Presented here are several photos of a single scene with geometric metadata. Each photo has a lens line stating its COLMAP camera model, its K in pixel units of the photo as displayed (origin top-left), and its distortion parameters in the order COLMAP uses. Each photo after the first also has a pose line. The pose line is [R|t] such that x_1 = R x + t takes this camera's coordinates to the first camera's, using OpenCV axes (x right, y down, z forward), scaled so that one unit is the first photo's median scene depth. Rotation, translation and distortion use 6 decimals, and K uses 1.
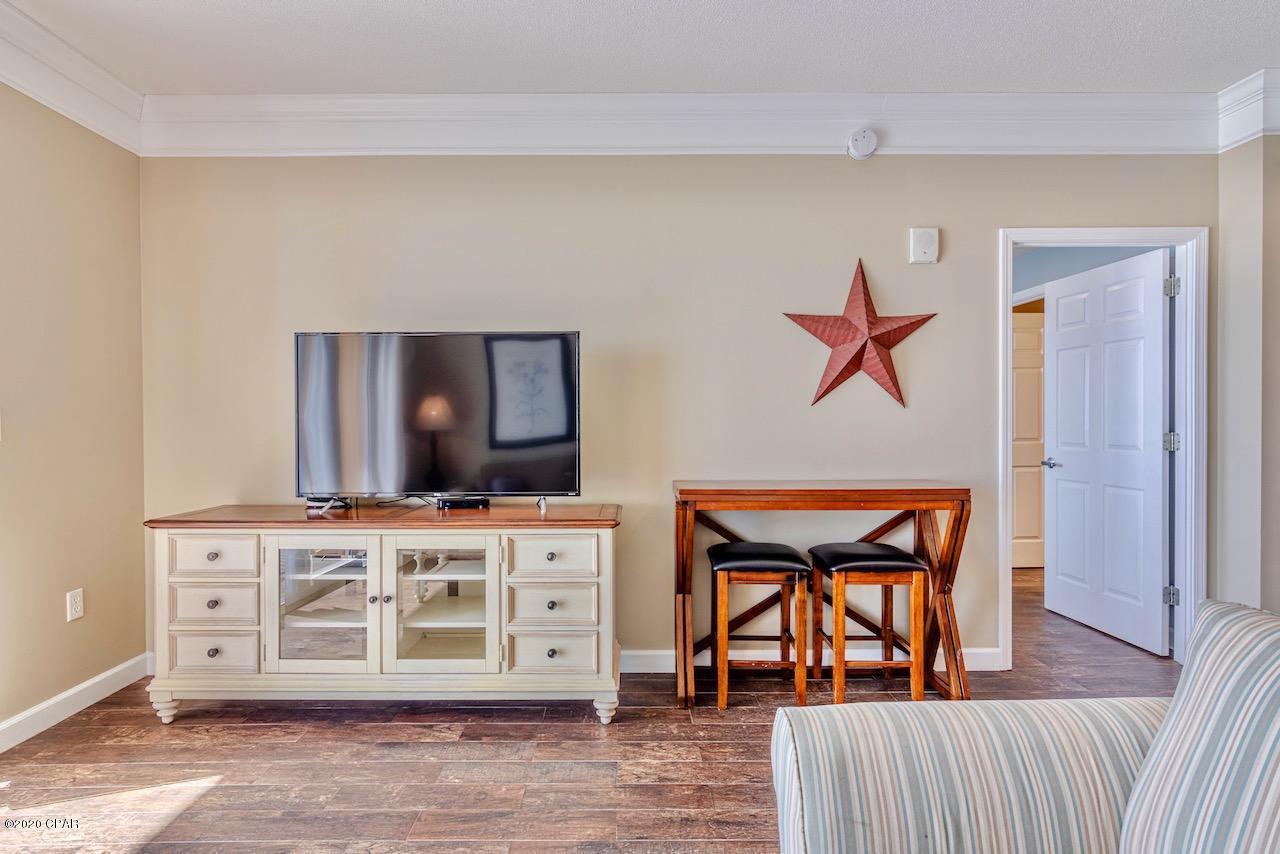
lens RADIAL K [[661.6, 0, 648.5], [0, 661.6, 429.1], [0, 0, 1]] dist [-0.003167, 0.002948]
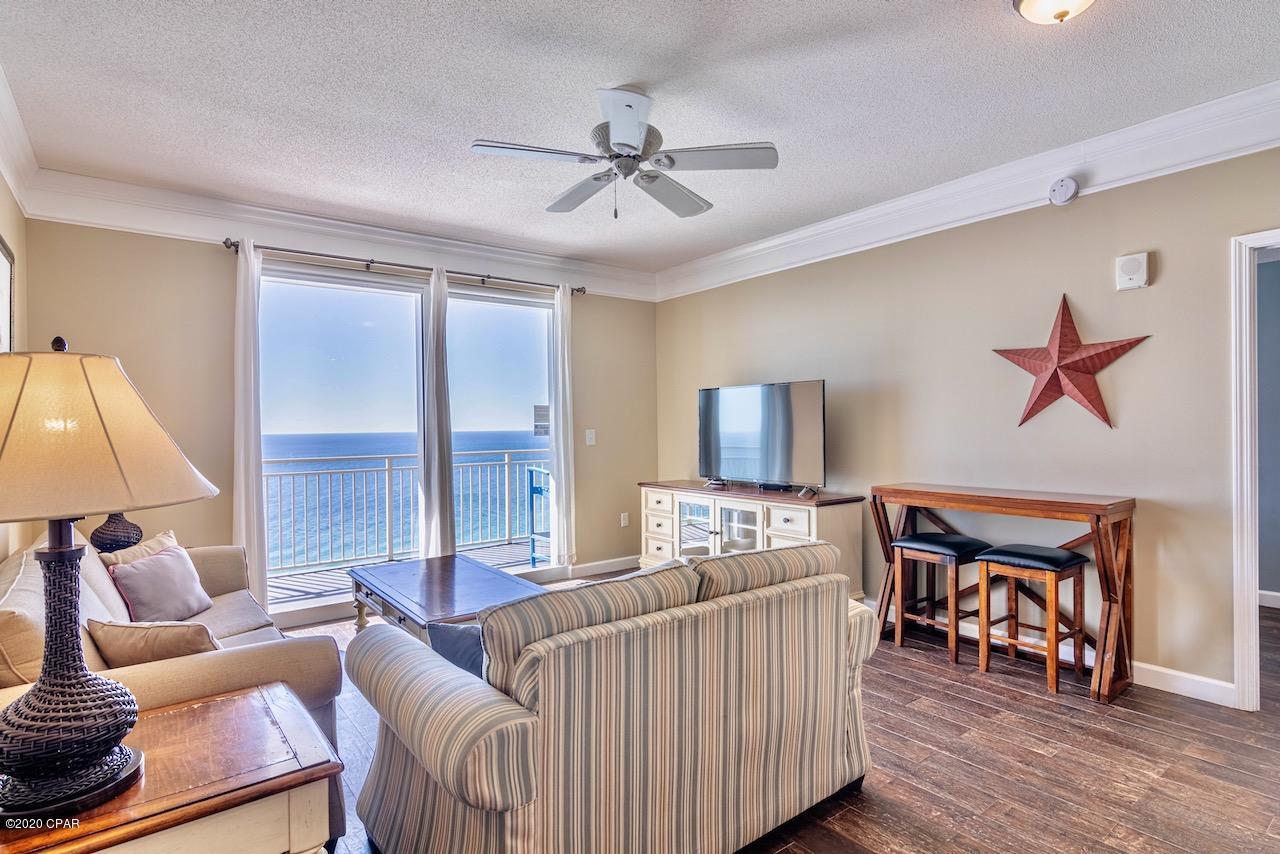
lens RADIAL K [[661.6, 0, 632.2], [0, 661.6, 431.3], [0, 0, 1]] dist [-0.003167, 0.002948]
pose [[0.592836, 0.003653, -0.805315, 0.788178], [0.001026, 0.999985, 0.005292, -0.033849], [0.805323, -0.003964, 0.592824, -0.245153]]
